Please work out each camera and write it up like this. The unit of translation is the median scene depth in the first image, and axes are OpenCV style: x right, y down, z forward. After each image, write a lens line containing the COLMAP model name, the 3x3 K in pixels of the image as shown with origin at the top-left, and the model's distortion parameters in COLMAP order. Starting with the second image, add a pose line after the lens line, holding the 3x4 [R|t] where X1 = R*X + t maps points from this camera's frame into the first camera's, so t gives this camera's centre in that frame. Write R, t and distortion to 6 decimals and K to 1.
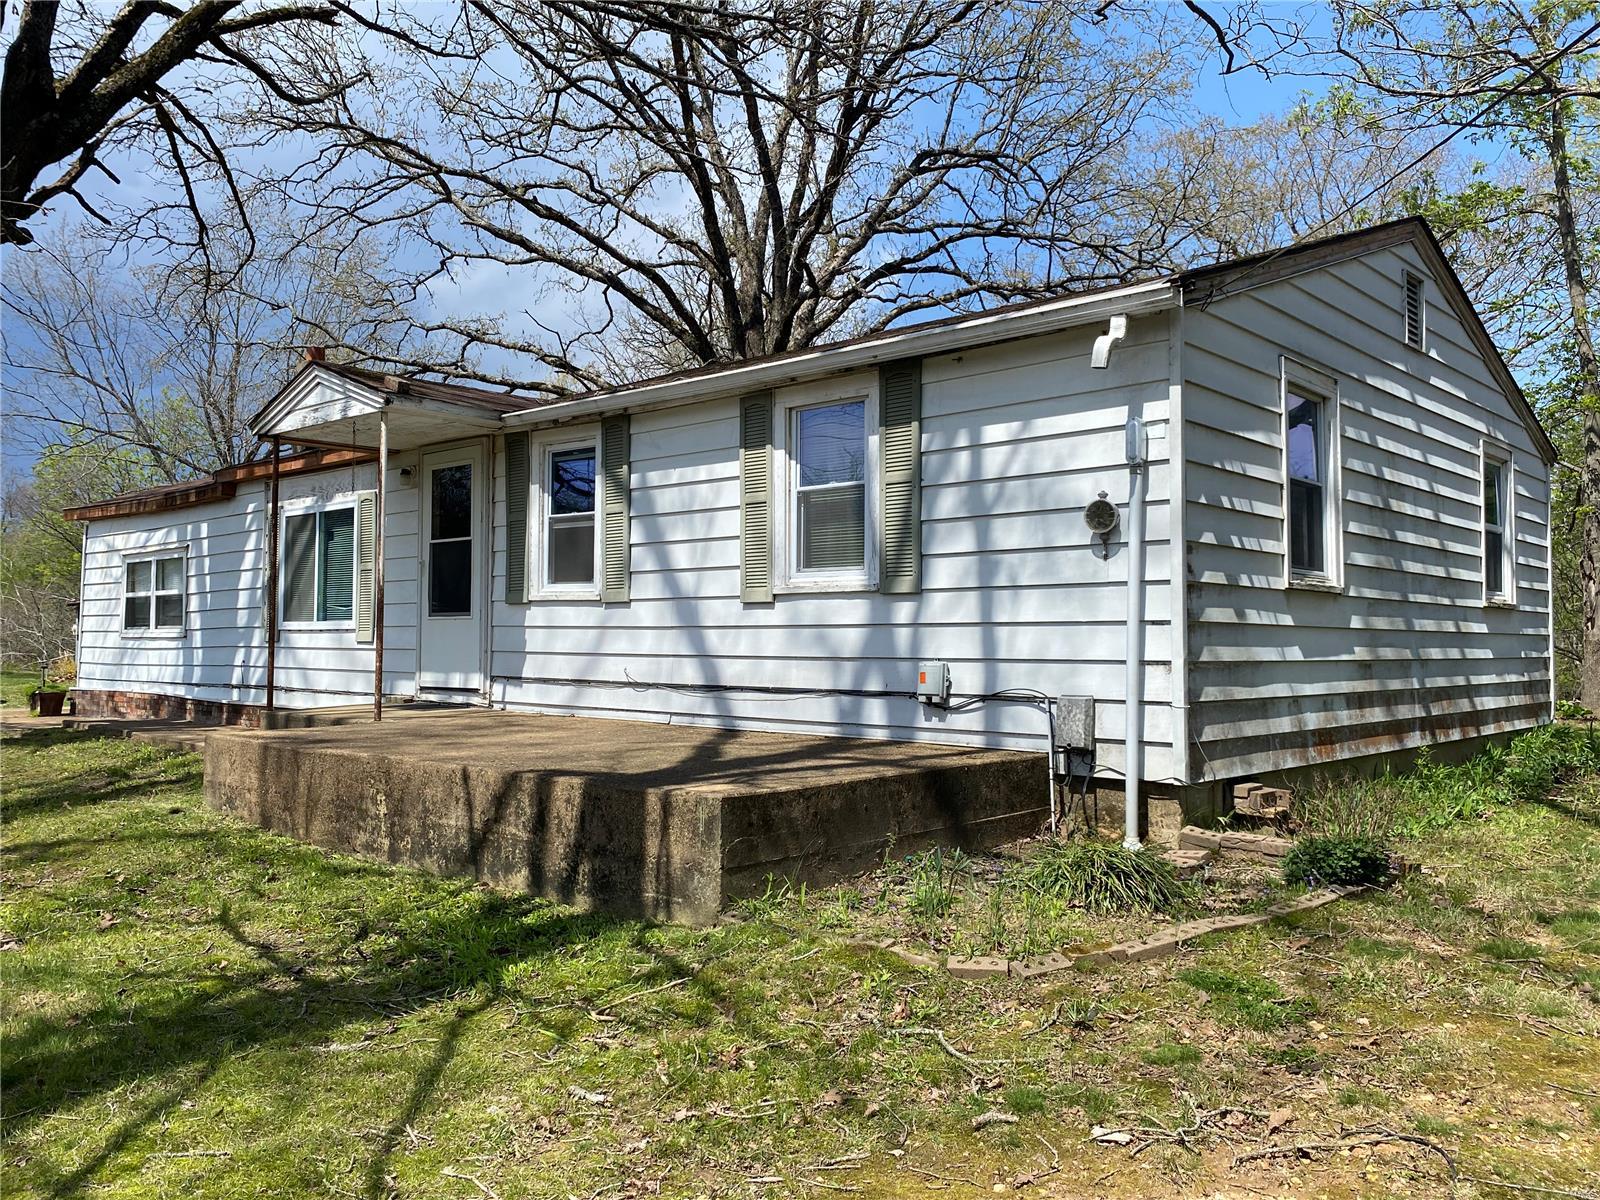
lens RADIAL K [[1268.0, 0, 802.2], [0, 1268.0, 593.0], [0, 0, 1]] dist [-0.008640, -0.029726]
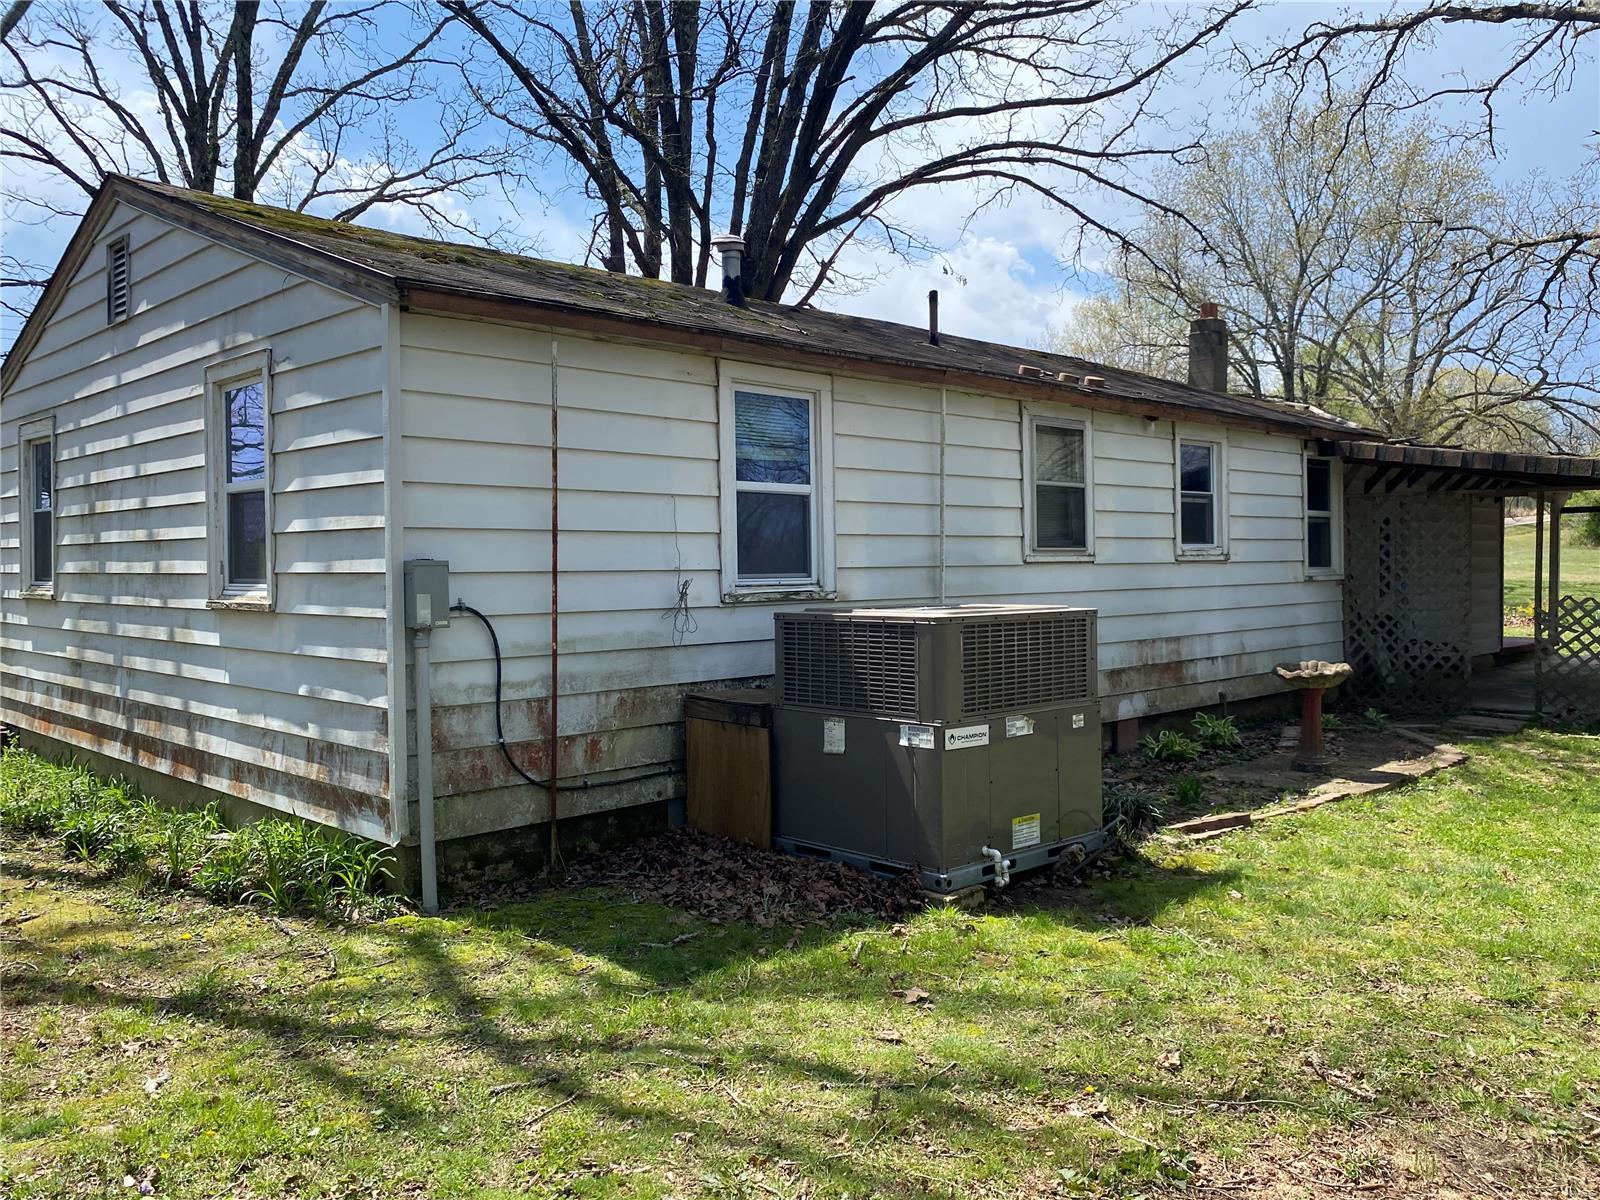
lens RADIAL K [[1268.0, 0, 799.9], [0, 1268.0, 600.4], [0, 0, 1]] dist [-0.008640, -0.029726]
pose [[-0.027366, 0.024686, -0.999321, 1.553780], [0.049702, 0.998492, 0.023305, 0.007995], [0.998389, -0.049031, -0.028552, 1.696157]]
